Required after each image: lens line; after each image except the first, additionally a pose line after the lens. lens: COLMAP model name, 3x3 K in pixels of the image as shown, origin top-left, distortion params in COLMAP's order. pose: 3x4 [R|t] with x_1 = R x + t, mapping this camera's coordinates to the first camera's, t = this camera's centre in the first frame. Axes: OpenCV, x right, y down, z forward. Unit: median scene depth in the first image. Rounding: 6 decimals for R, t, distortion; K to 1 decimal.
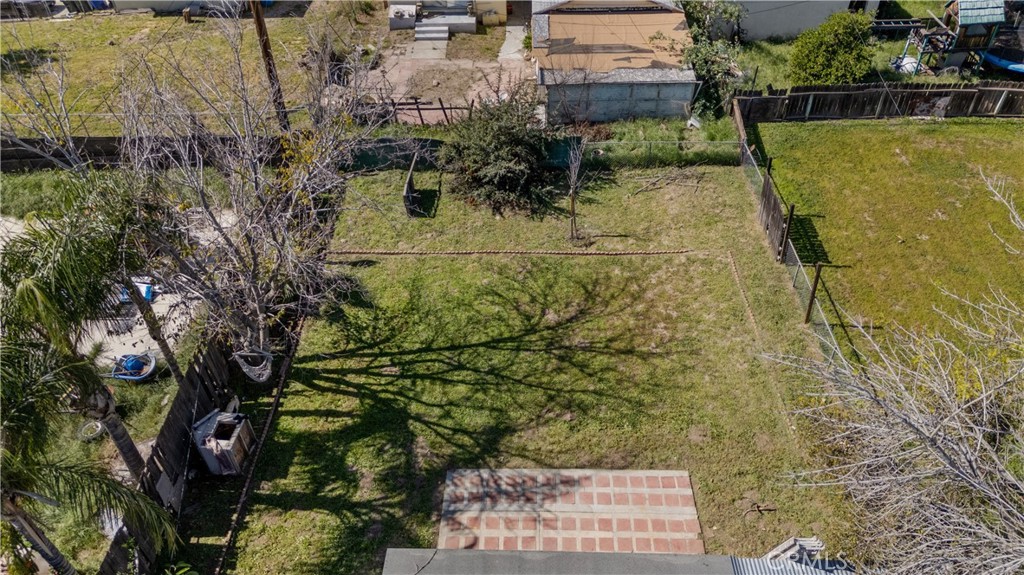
lens RADIAL K [[754.4, 0, 512.0], [0, 754.4, 287.5], [0, 0, 1]] dist [0.072725, -0.073355]
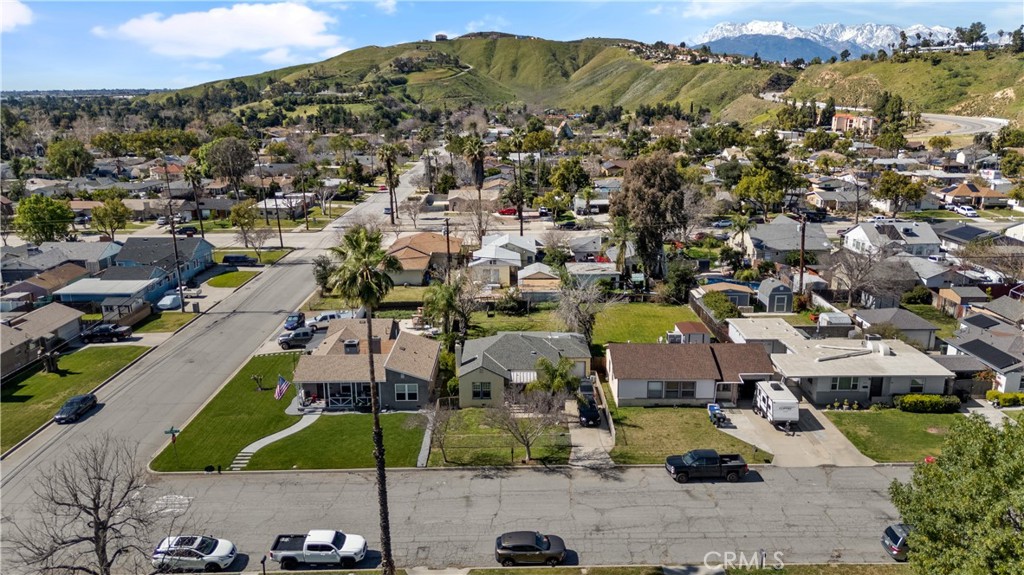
lens RADIAL K [[754.4, 0, 512.0], [0, 754.4, 287.5], [0, 0, 1]] dist [0.072725, -0.073355]
pose [[0.999747, 0.007216, 0.021285, -0.100171], [0.003057, 0.894609, -0.446839, 1.652684], [-0.022266, 0.446792, 0.894361, -2.815566]]
